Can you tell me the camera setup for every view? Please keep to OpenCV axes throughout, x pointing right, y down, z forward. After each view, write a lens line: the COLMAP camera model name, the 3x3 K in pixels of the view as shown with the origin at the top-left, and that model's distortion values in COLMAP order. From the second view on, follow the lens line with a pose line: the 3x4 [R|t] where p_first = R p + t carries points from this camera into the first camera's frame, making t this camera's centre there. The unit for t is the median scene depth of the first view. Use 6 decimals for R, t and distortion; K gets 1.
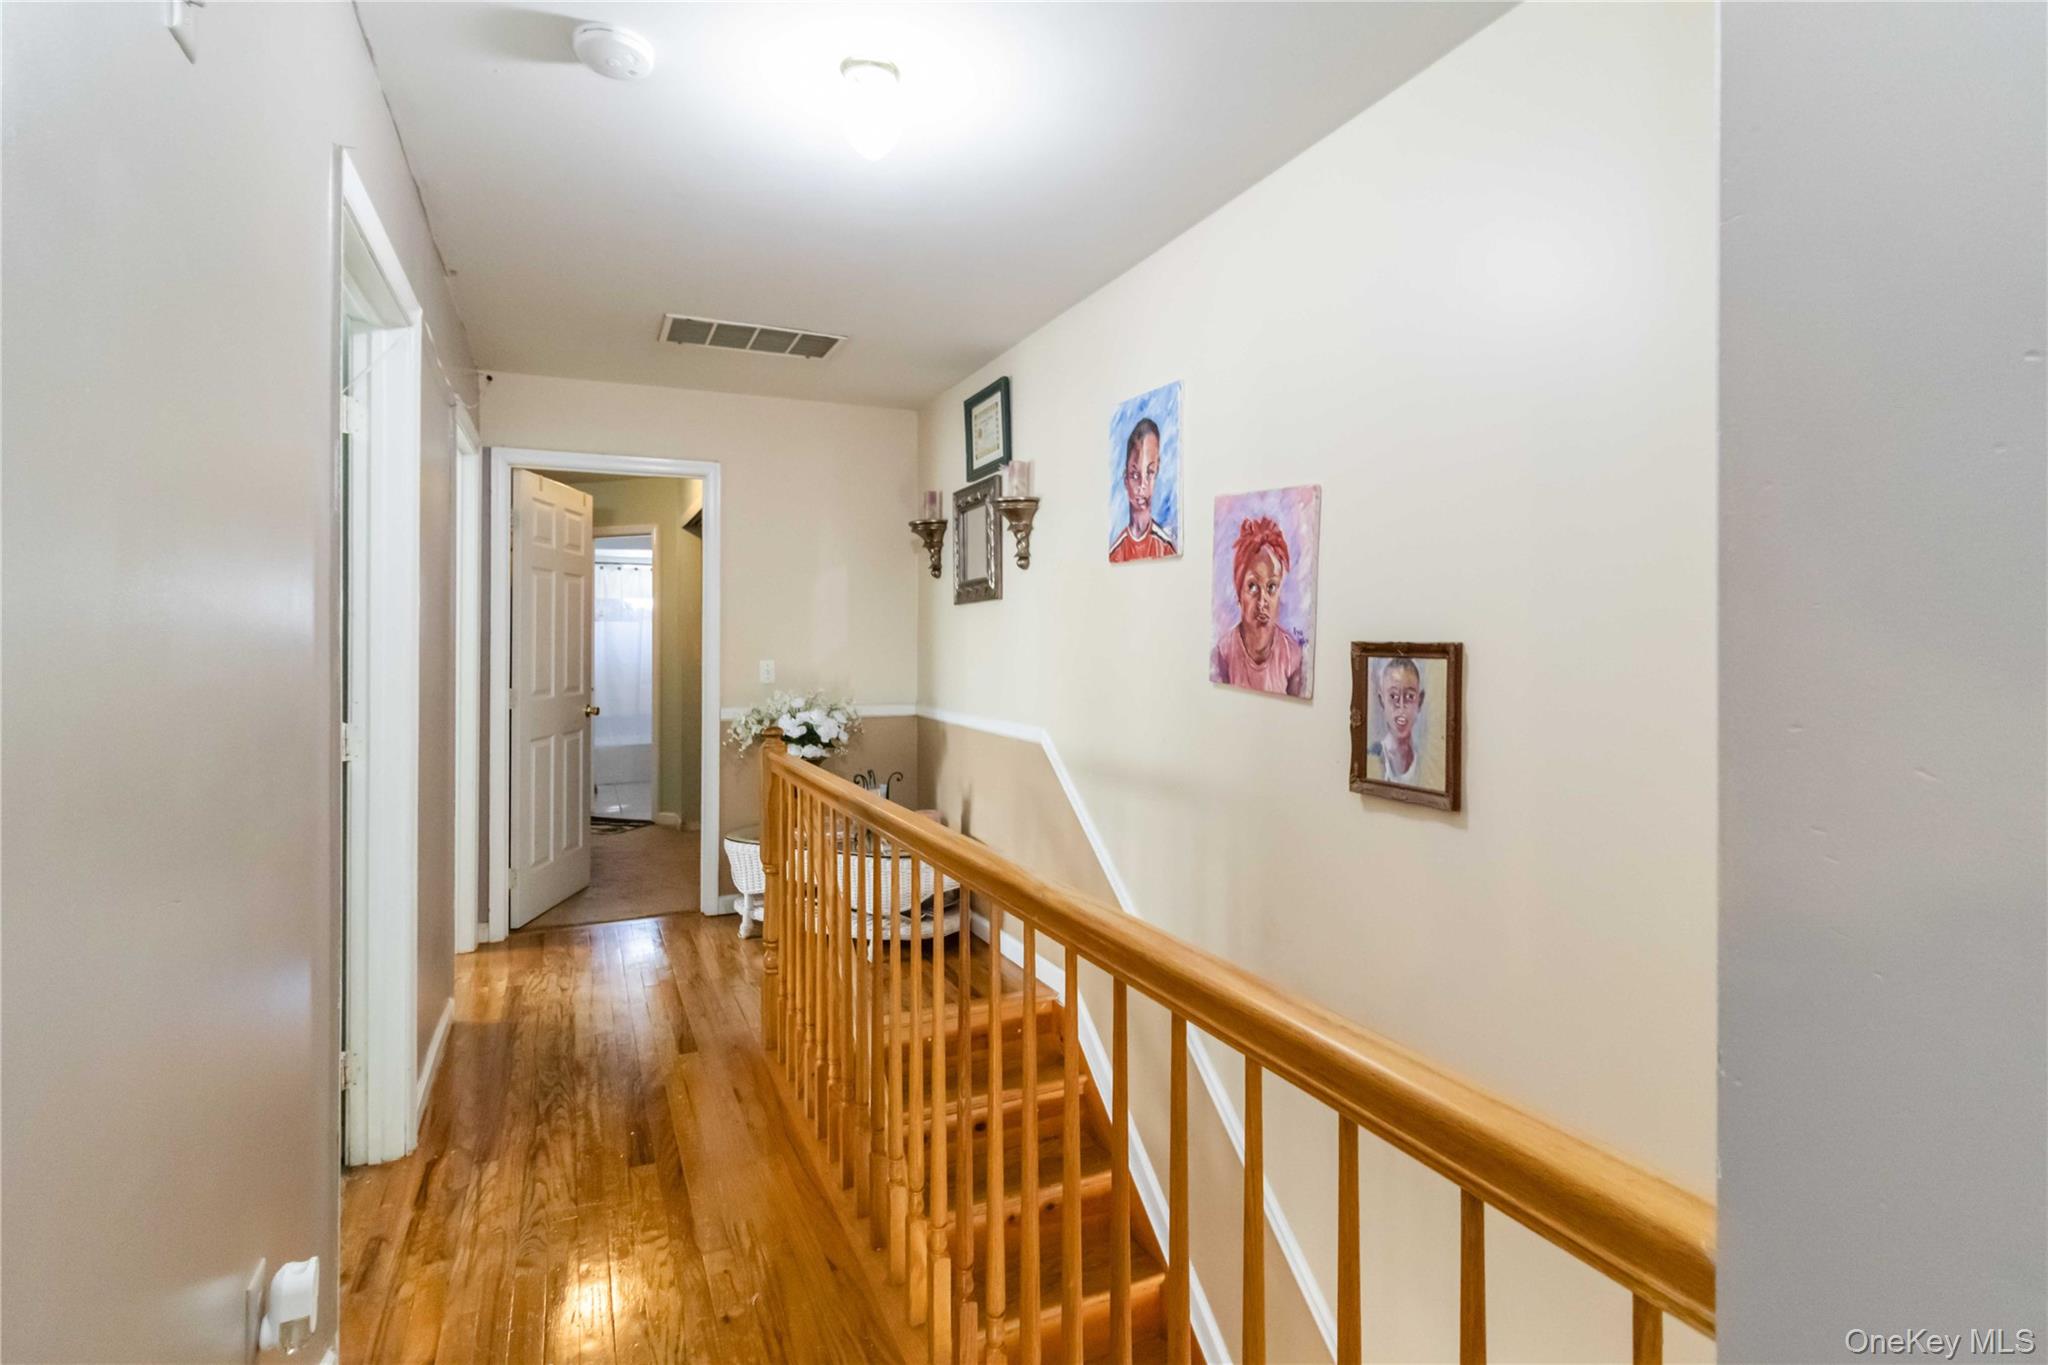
lens RADIAL K [[970.0, 0, 1035.8], [0, 970.0, 637.3], [0, 0, 1]] dist [0.000972, 0.000134]
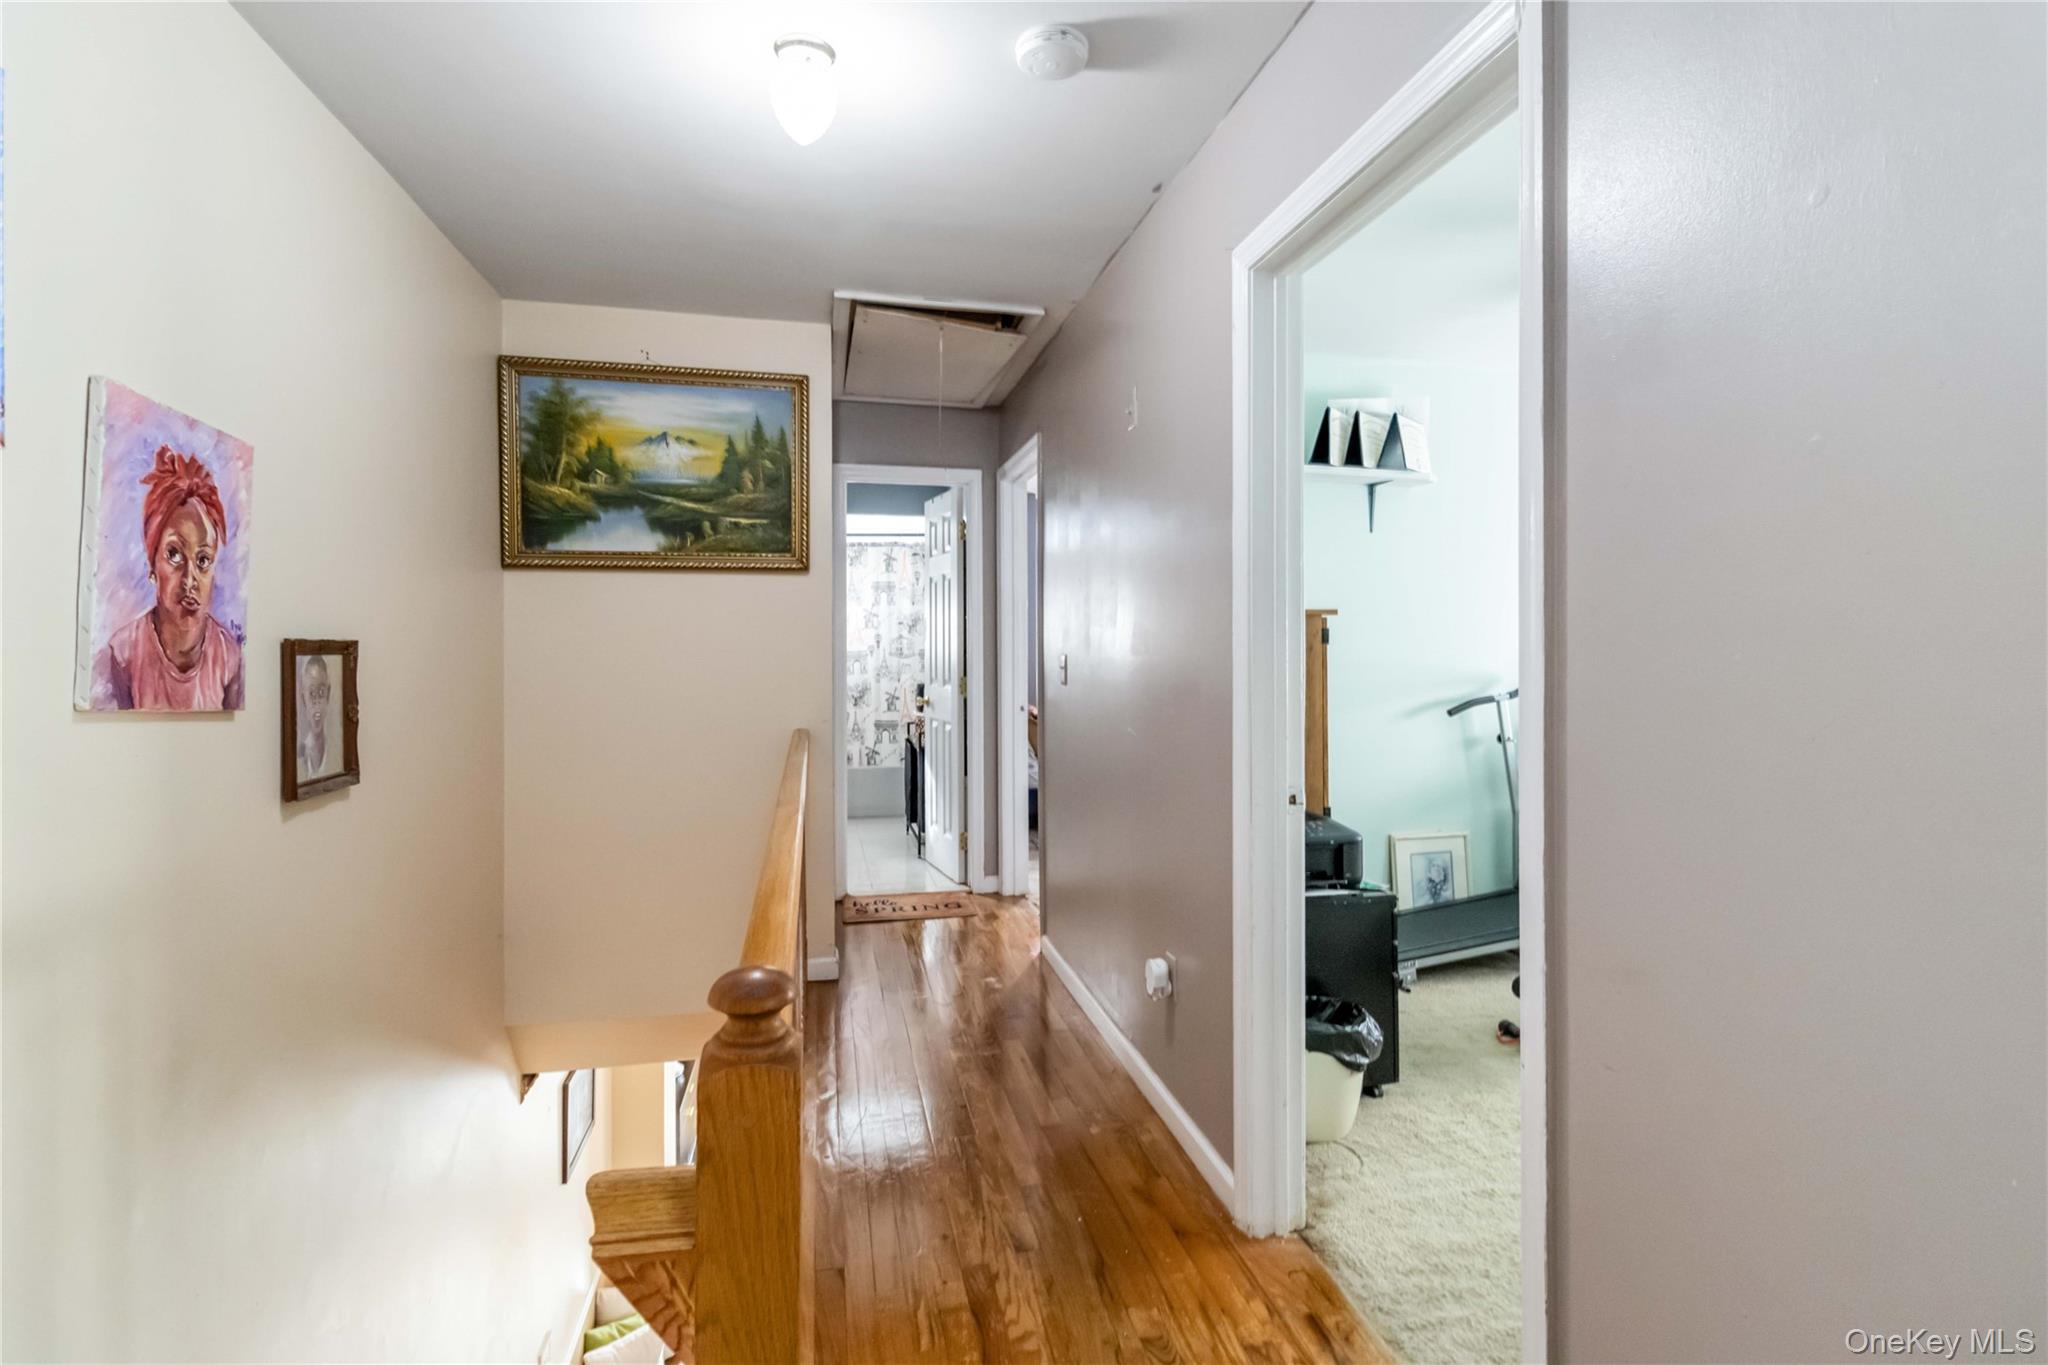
lens RADIAL K [[970.0, 0, 1024.4], [0, 970.0, 668.0], [0, 0, 1]] dist [0.000972, 0.000134]
pose [[-0.971568, -0.006962, 0.236657, -0.501376], [-0.001761, 0.999752, 0.022183, 0.009329], [-0.236753, 0.021136, -0.971340, 1.540283]]
